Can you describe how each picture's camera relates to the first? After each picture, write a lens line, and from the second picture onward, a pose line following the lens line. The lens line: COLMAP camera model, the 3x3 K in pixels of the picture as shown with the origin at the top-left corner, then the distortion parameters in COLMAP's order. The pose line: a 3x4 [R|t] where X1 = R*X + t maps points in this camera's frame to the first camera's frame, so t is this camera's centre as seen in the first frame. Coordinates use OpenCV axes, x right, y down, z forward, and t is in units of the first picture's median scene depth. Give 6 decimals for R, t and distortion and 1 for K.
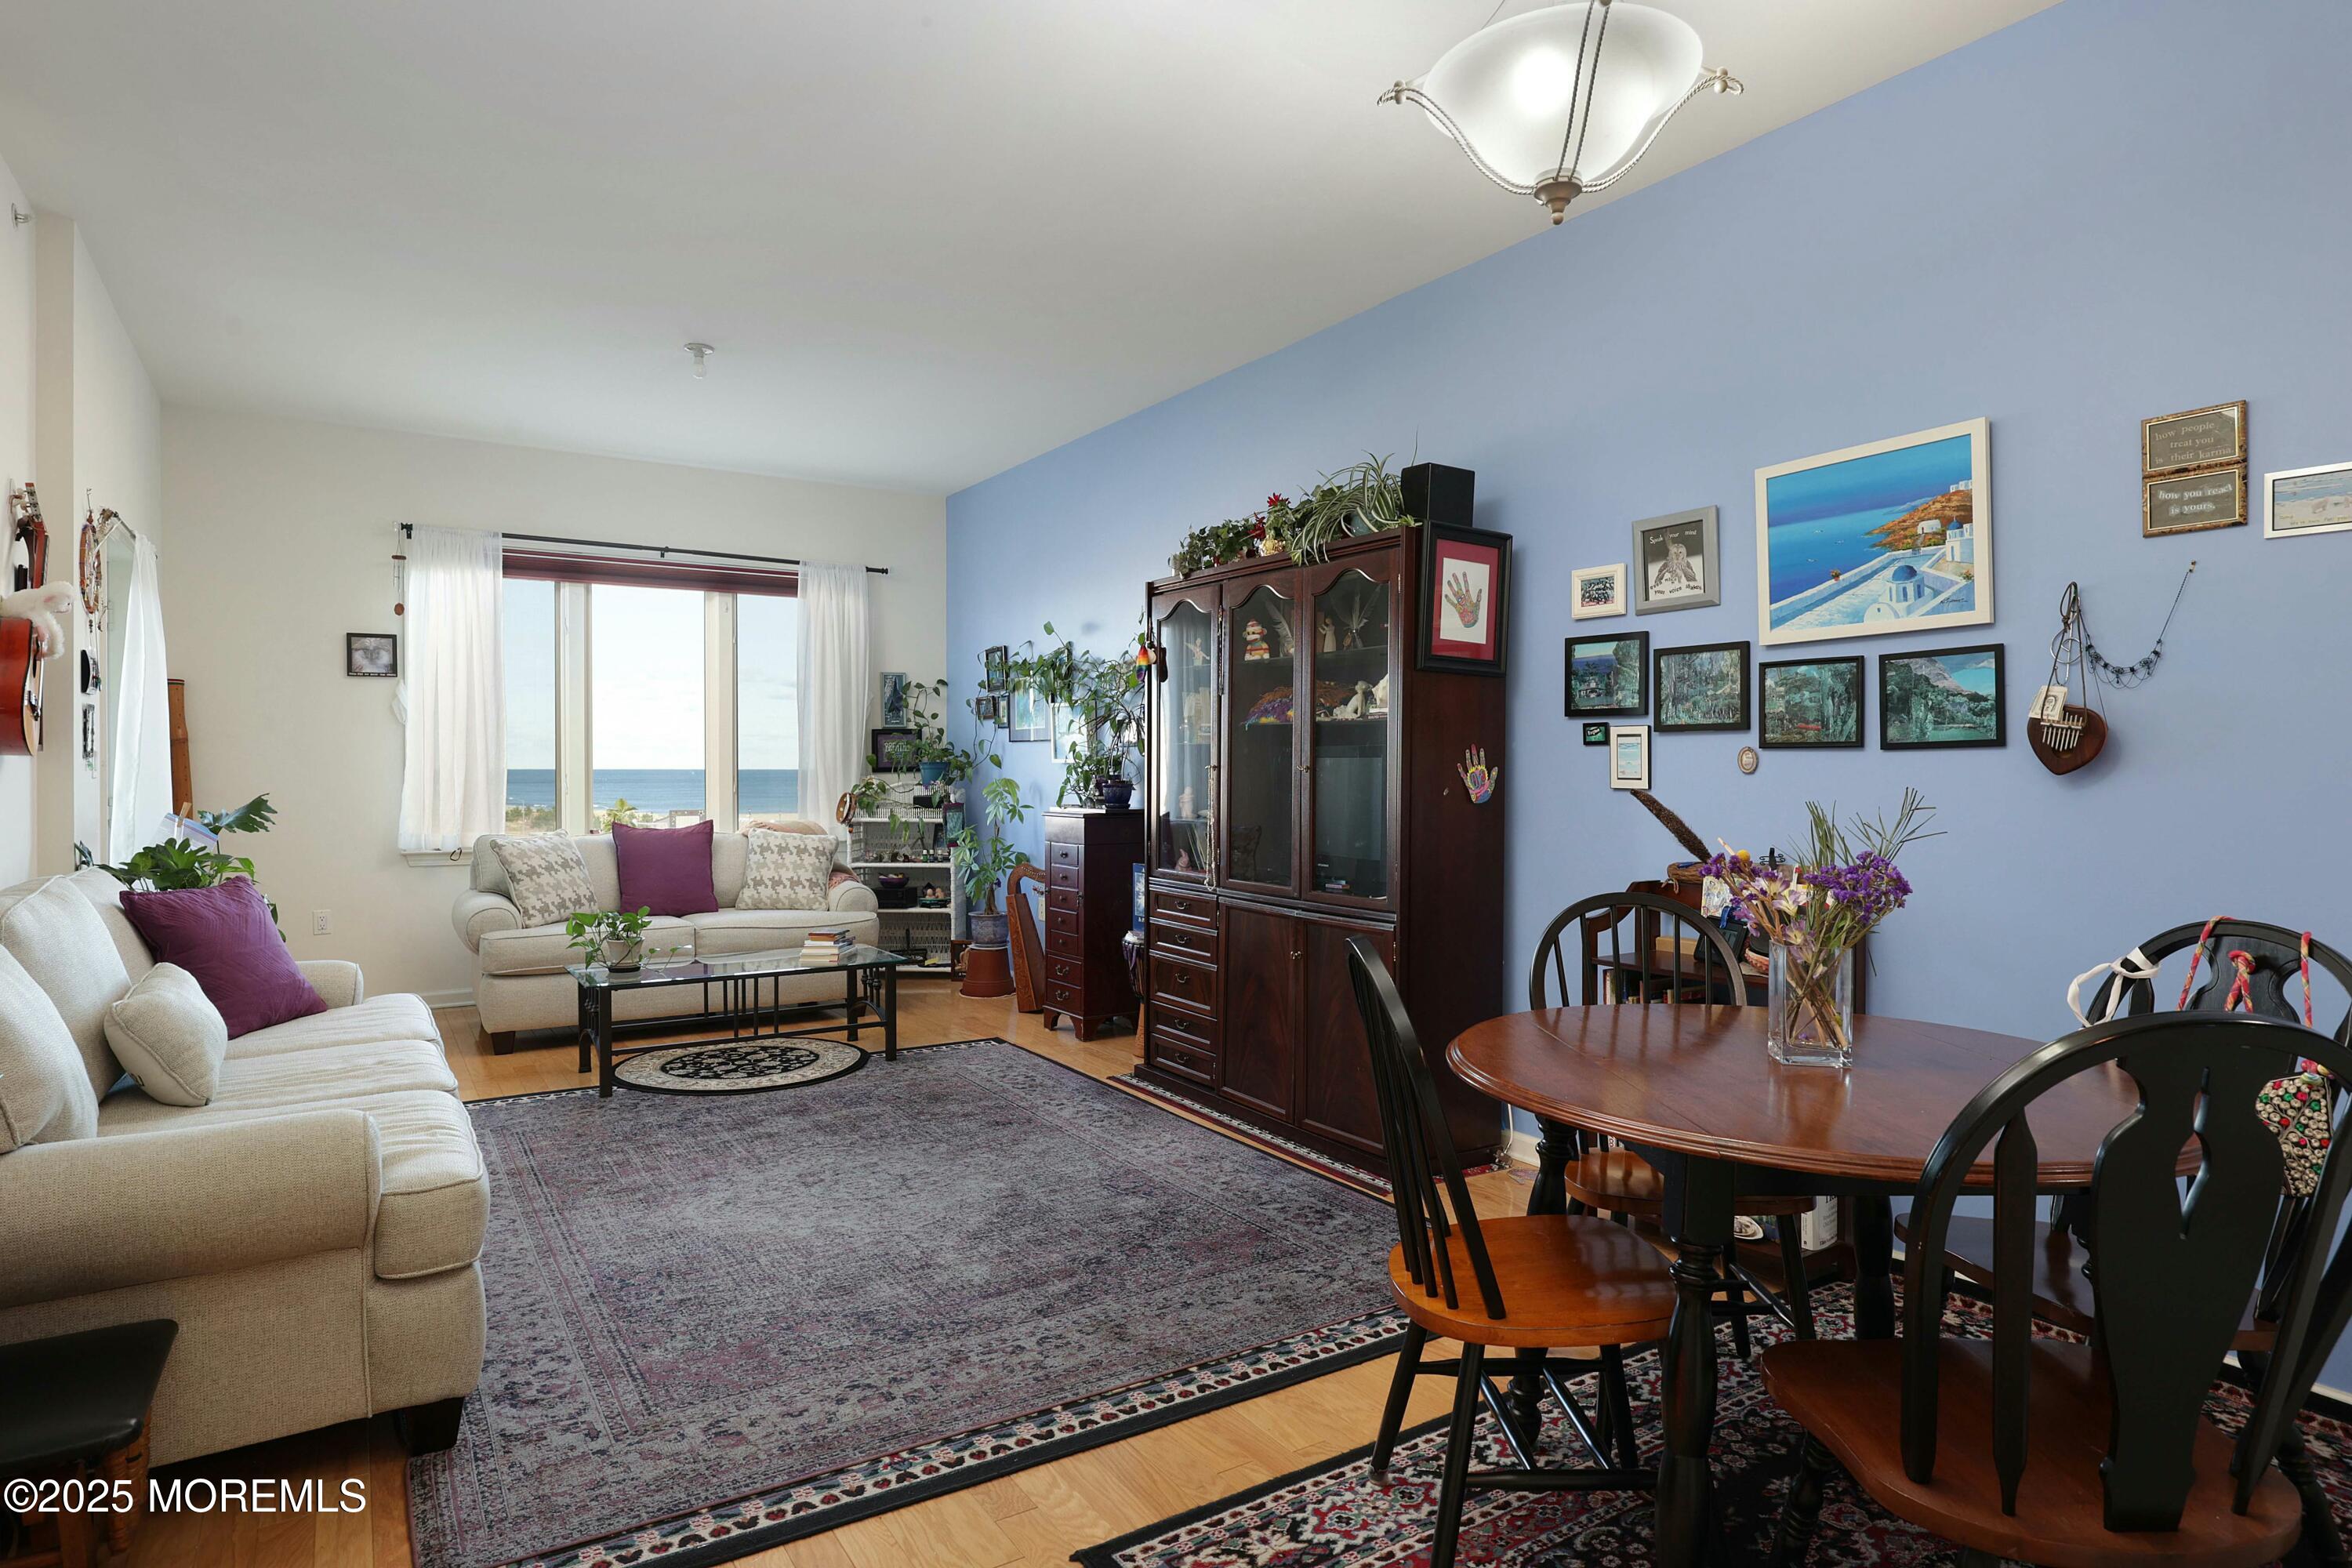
lens RADIAL K [[1305.9, 0, 1176.0], [0, 1305.9, 784.0], [0, 0, 1]] dist [0.001908, 0.000147]
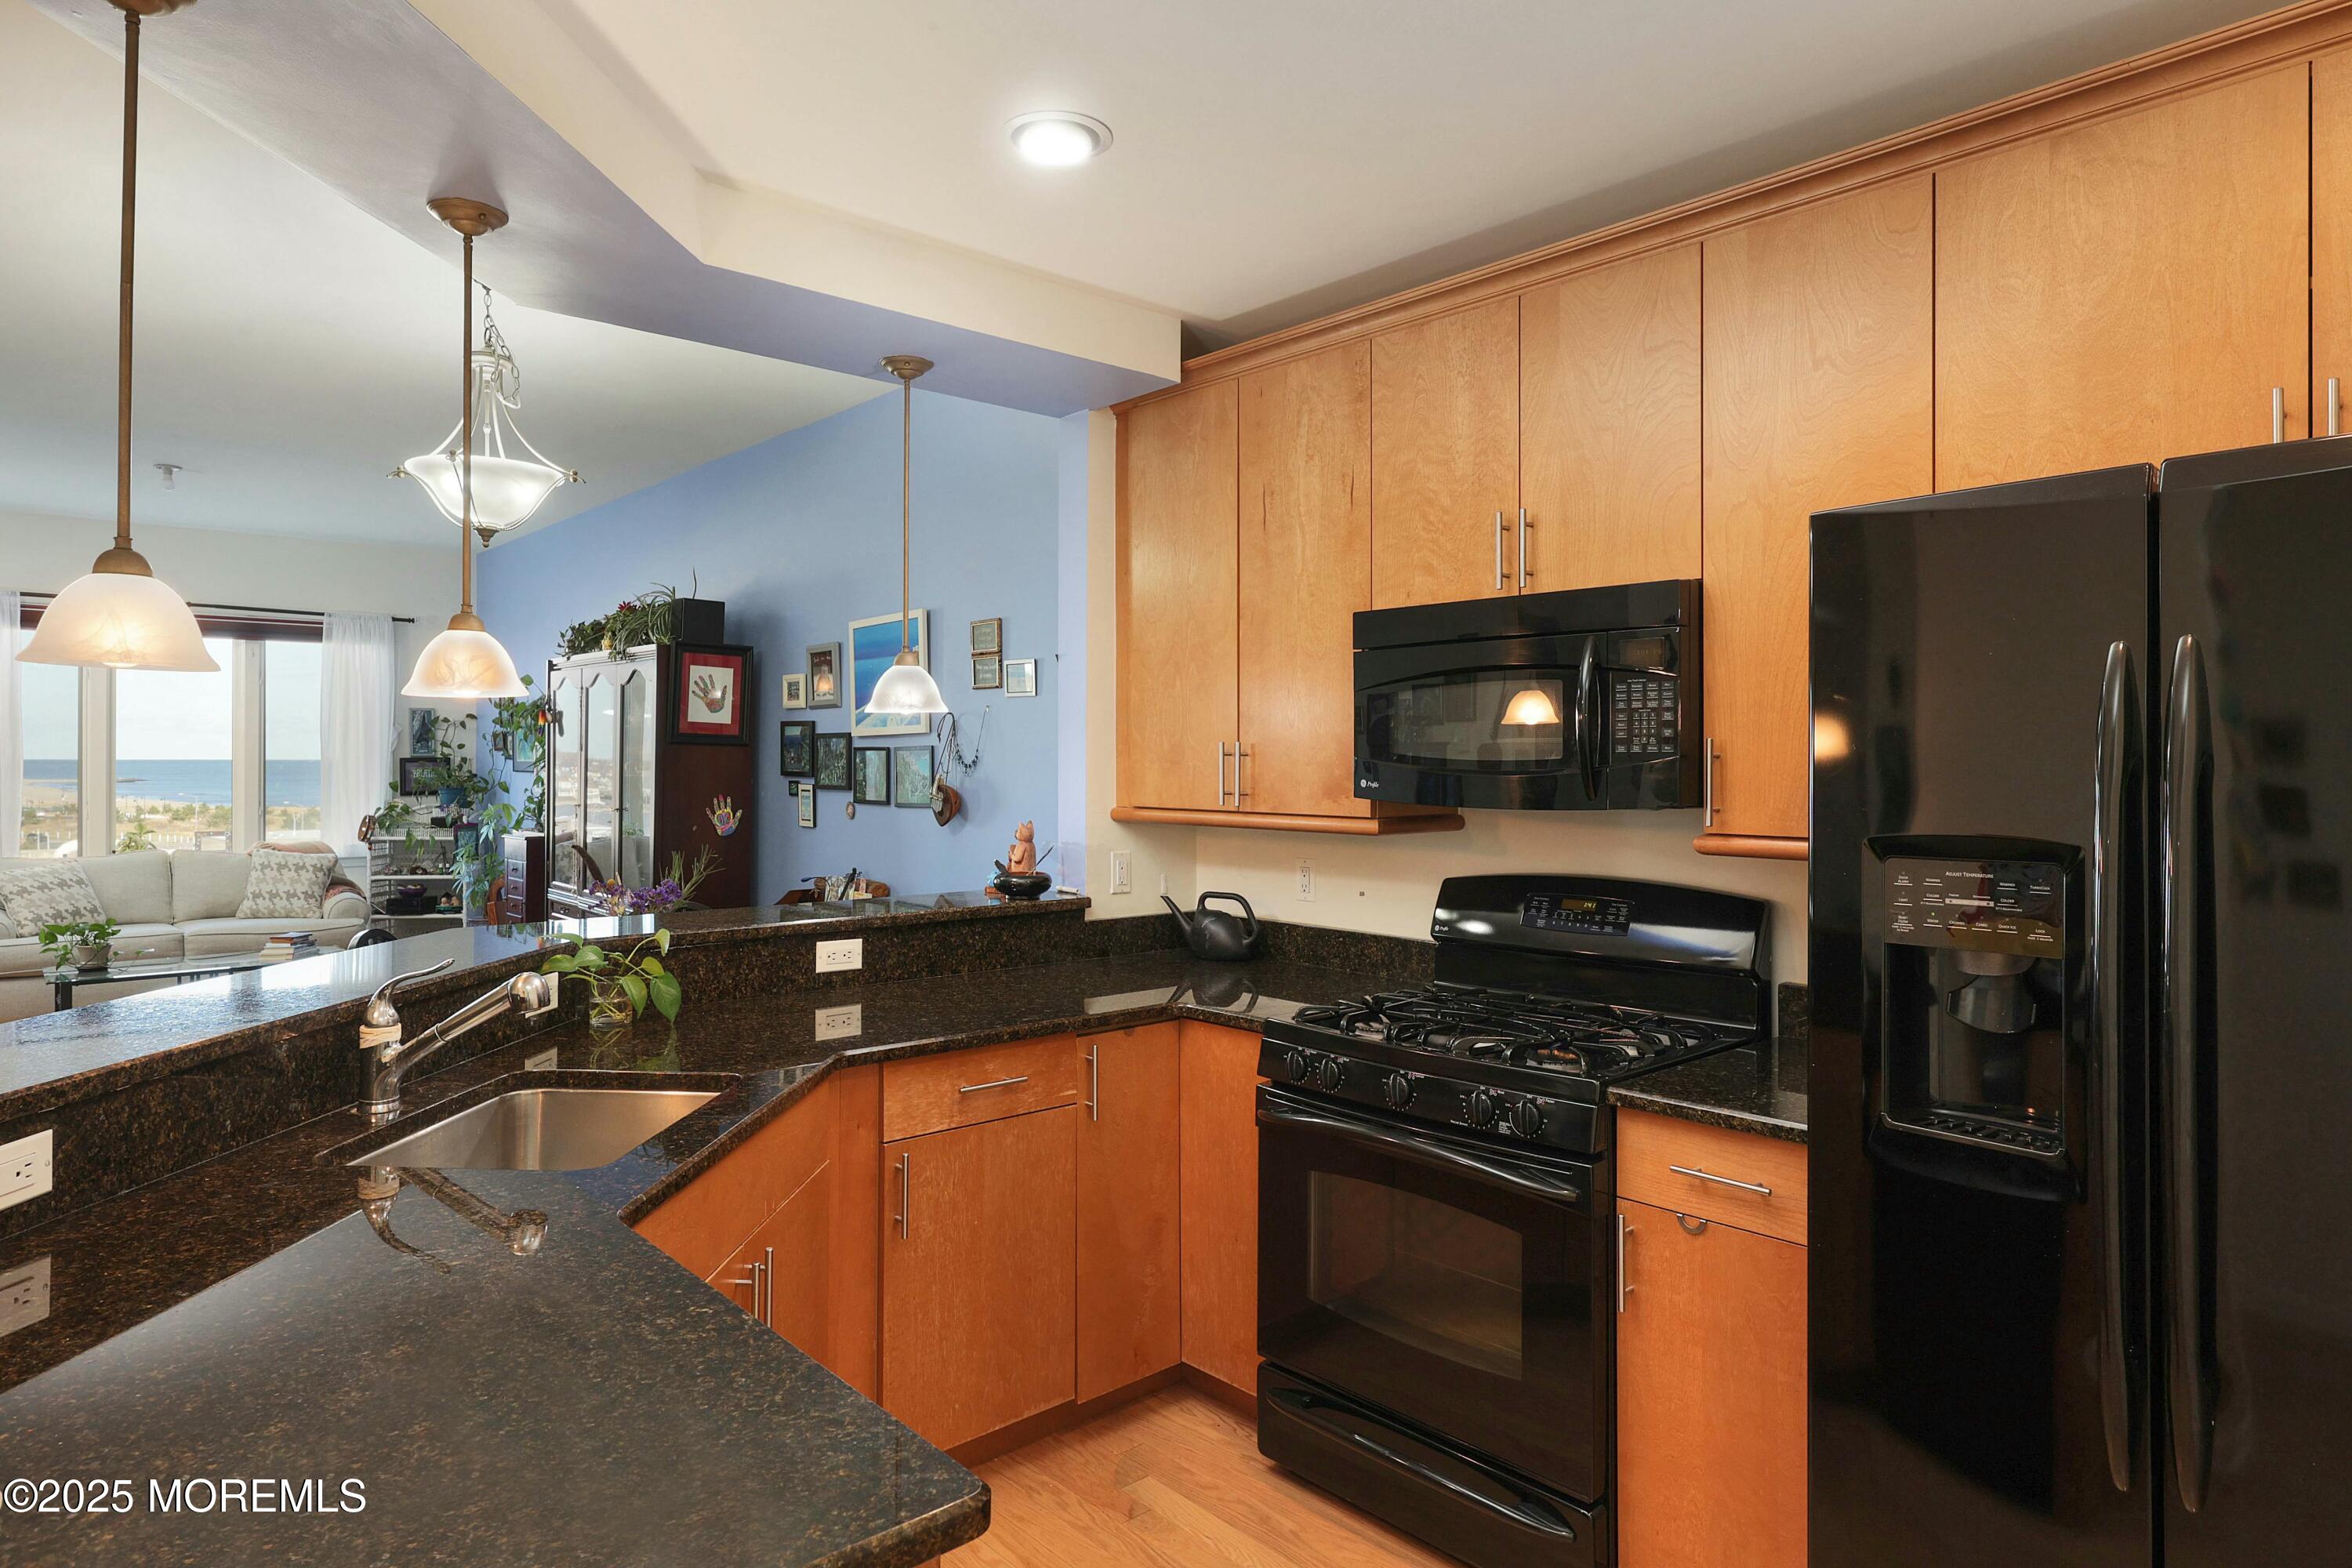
lens RADIAL K [[1336.1, 0, 1171.9], [0, 1336.1, 758.8], [0, 0, 1]] dist [-0.000221, 0.000677]
pose [[0.986563, 0.000419, 0.163384, 0.491069], [0.001645, 0.999921, -0.012501, -0.051802], [-0.163376, 0.012601, 0.986483, -0.535644]]
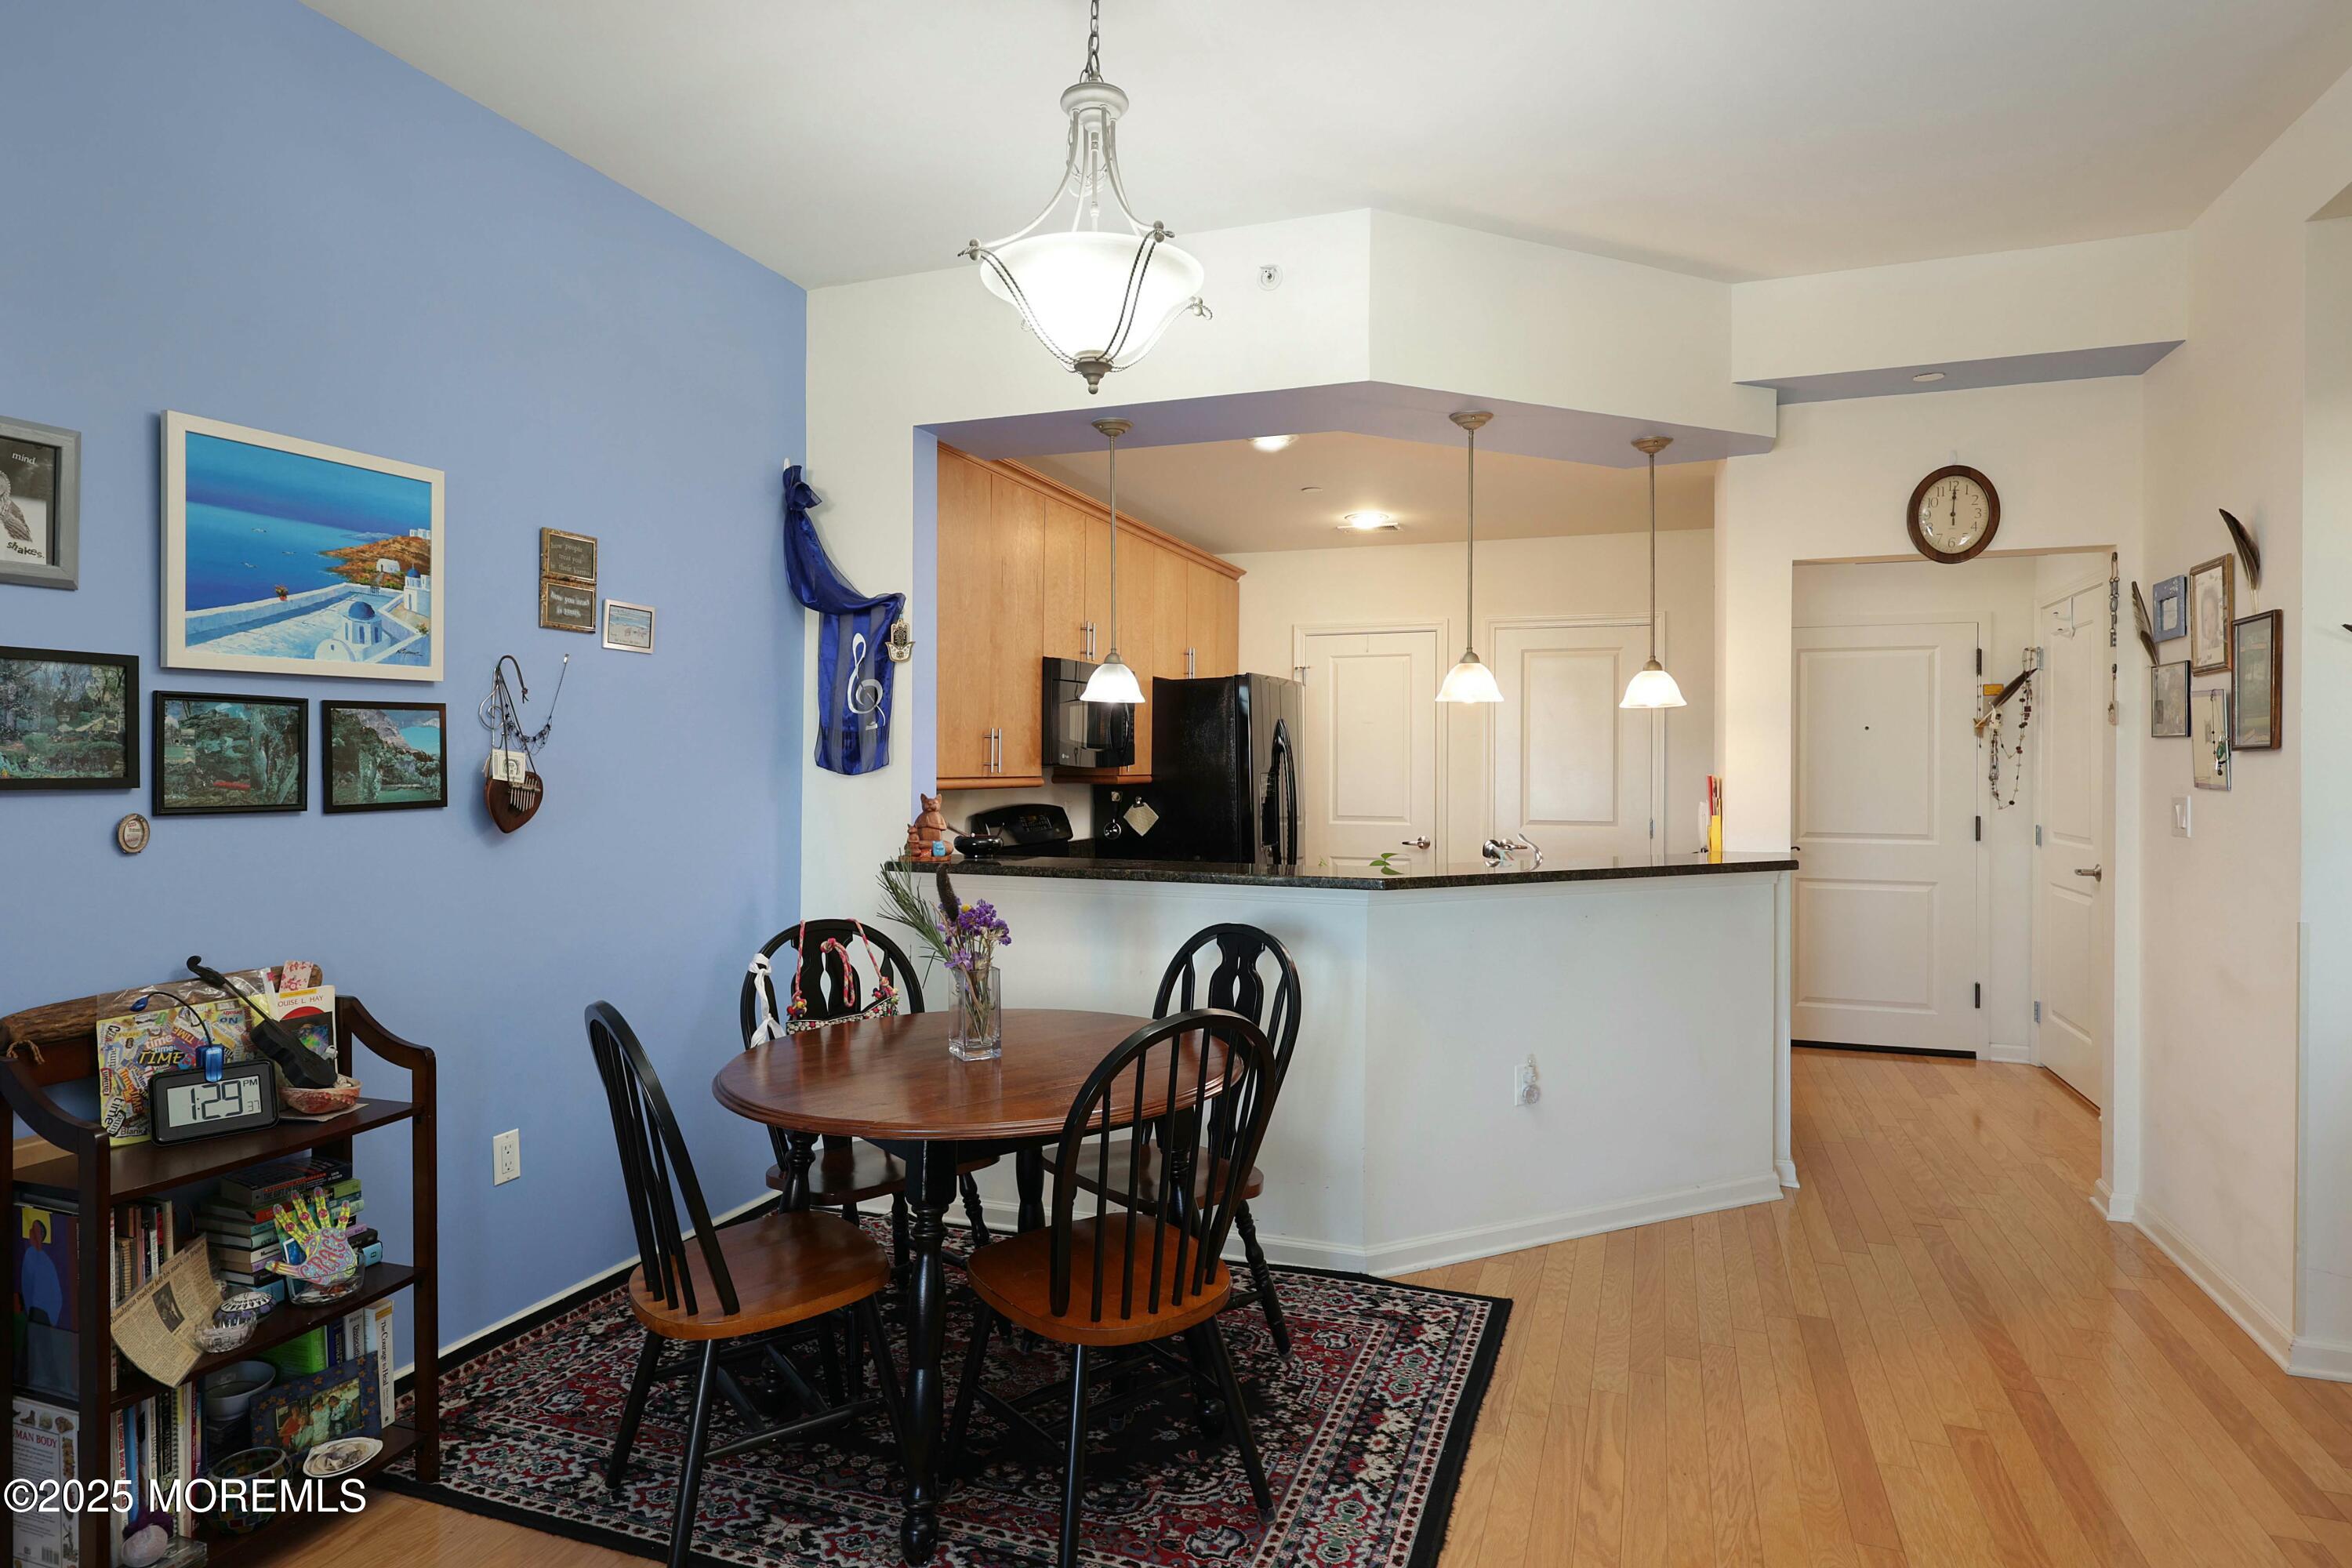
lens RADIAL K [[1301.2, 0, 1166.8], [0, 1301.2, 763.8], [0, 0, 1]] dist [0.001469, -0.000058]
pose [[-0.601416, -0.005069, 0.798920, -0.366528], [0.004450, 0.999943, 0.009695, -0.051602], [-0.798924, 0.009386, -0.601359, 0.867196]]
